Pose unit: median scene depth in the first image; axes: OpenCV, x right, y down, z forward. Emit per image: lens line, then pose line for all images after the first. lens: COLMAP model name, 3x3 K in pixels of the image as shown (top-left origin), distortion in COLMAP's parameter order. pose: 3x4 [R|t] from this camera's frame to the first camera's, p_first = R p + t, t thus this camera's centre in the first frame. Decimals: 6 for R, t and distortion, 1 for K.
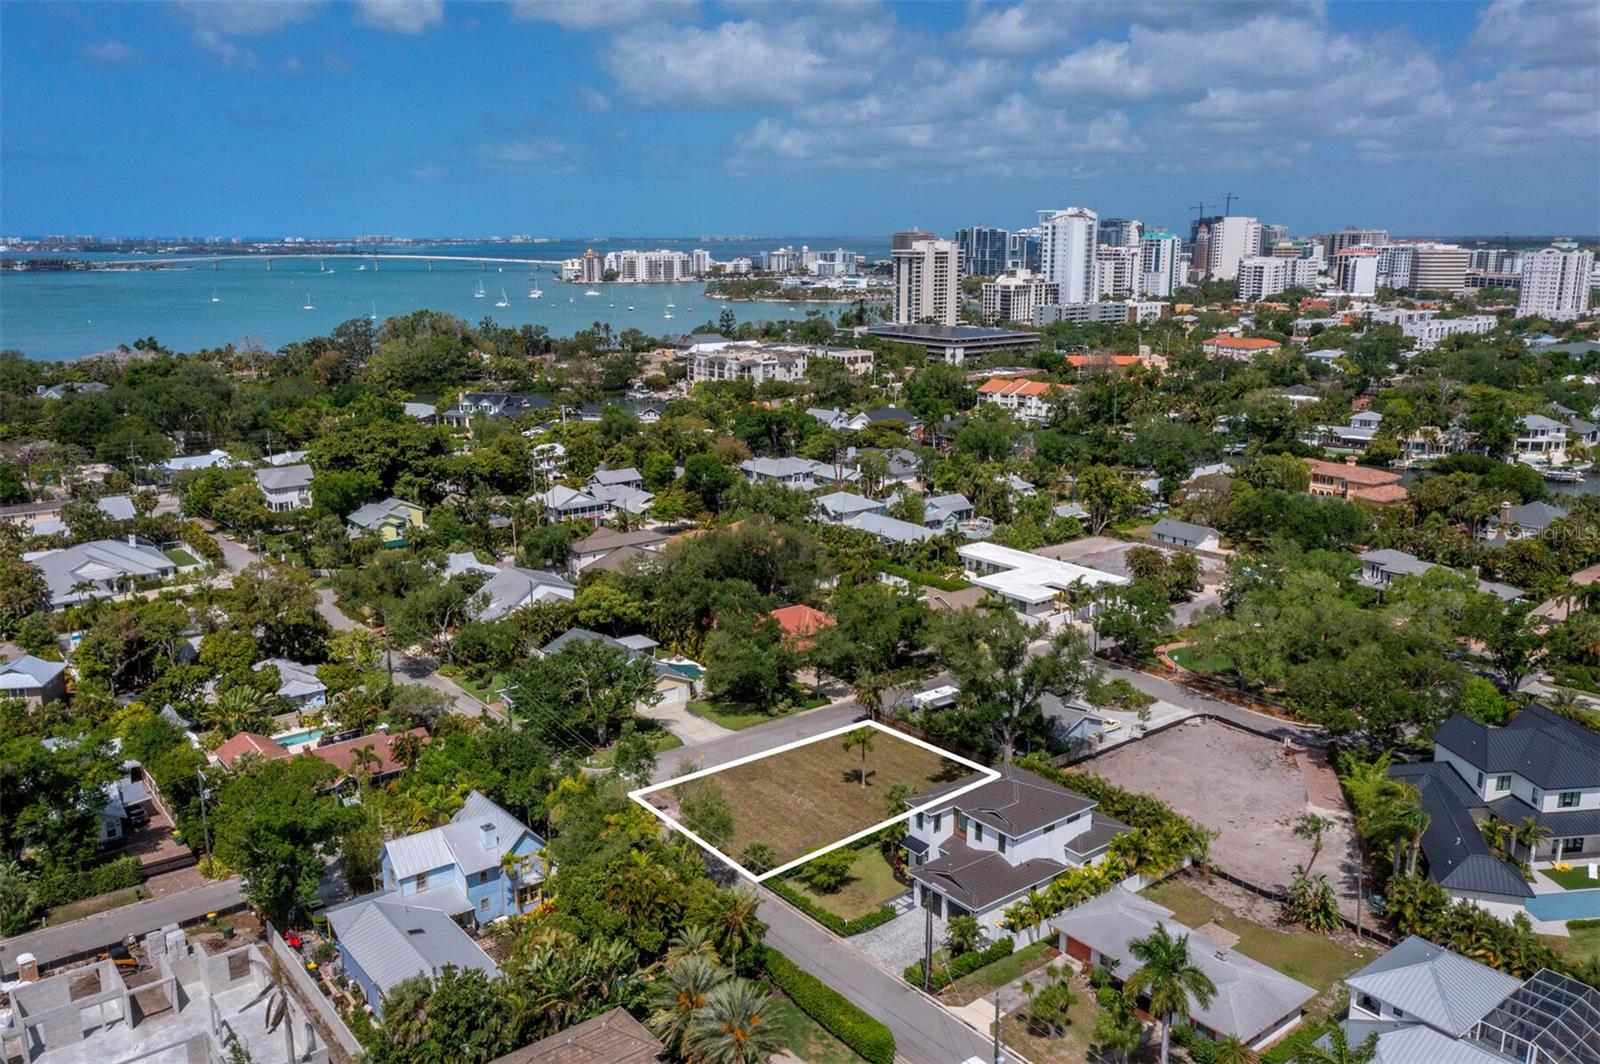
lens RADIAL K [[1262.2, 0, 800.0], [0, 1262.2, 532.0], [0, 0, 1]] dist [-0.011228, 0.067599]
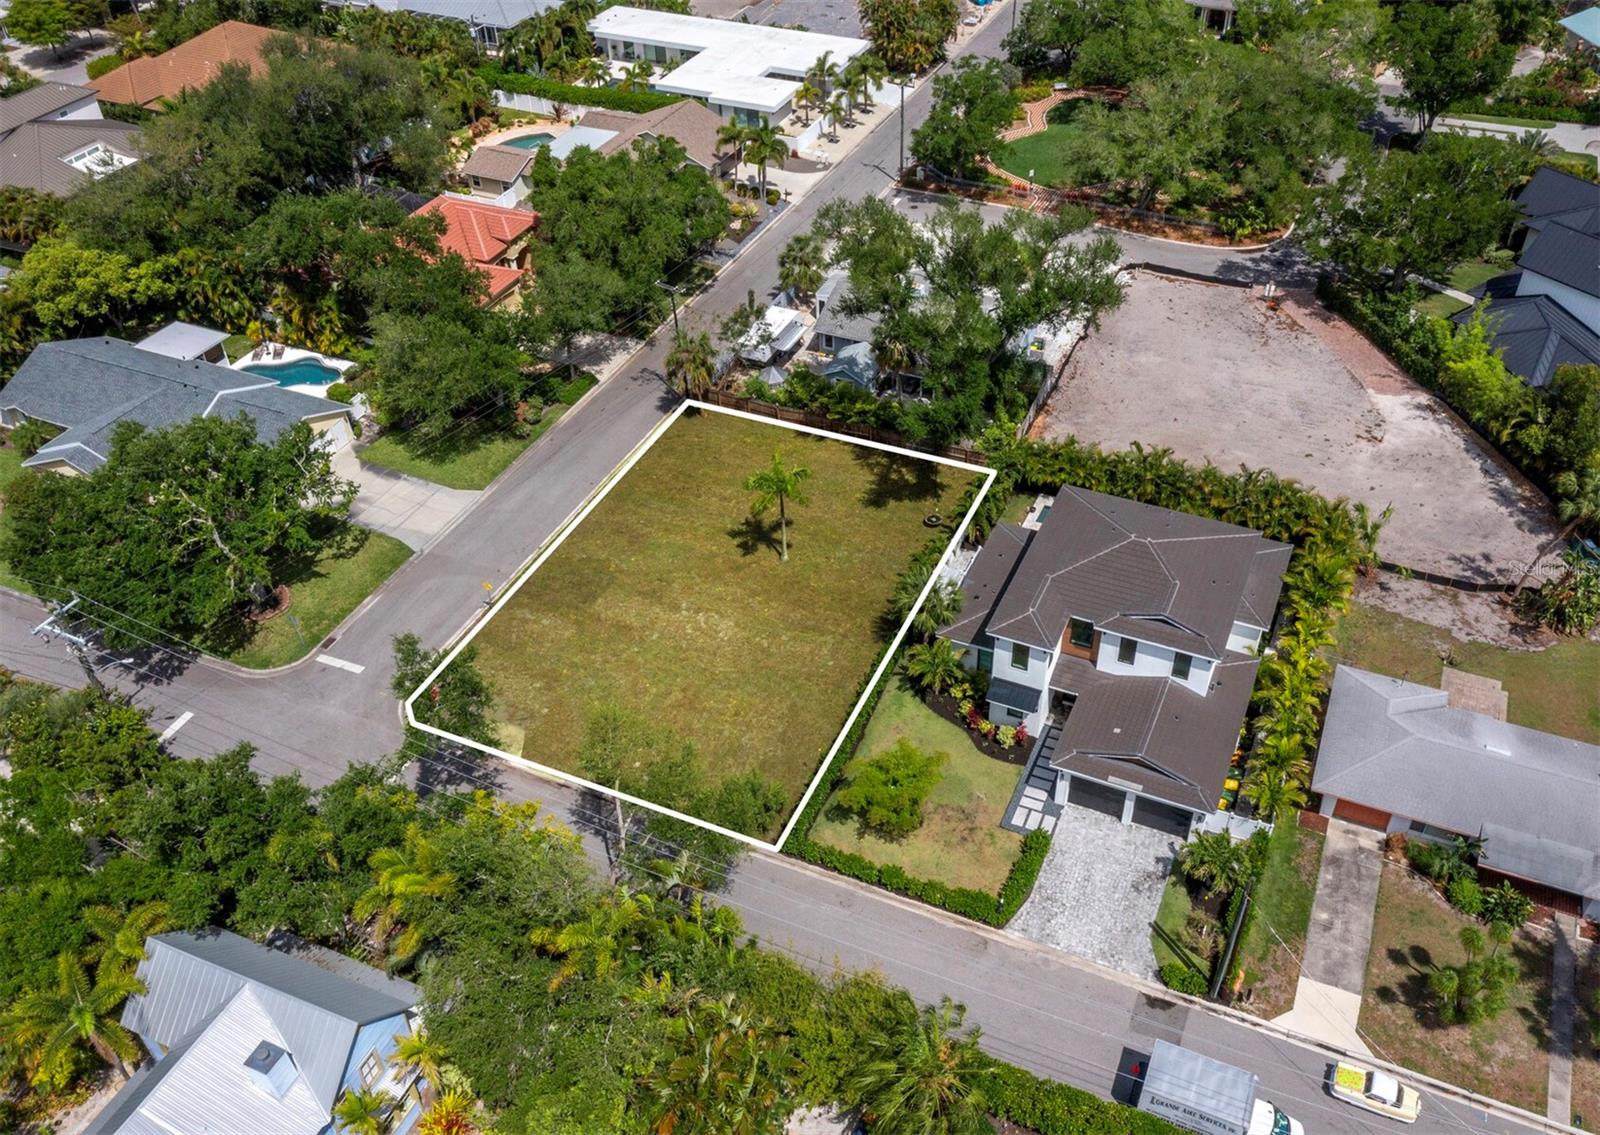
lens RADIAL K [[1334.5, 0, 849.1], [0, 1334.5, 567.2], [0, 0, 1]] dist [0.002988, 0.031770]
pose [[0.879607, -0.309118, 0.361577, -0.043305], [0.116043, 0.876562, 0.467090, -0.023110], [-0.461330, -0.368897, 0.806901, 0.140706]]
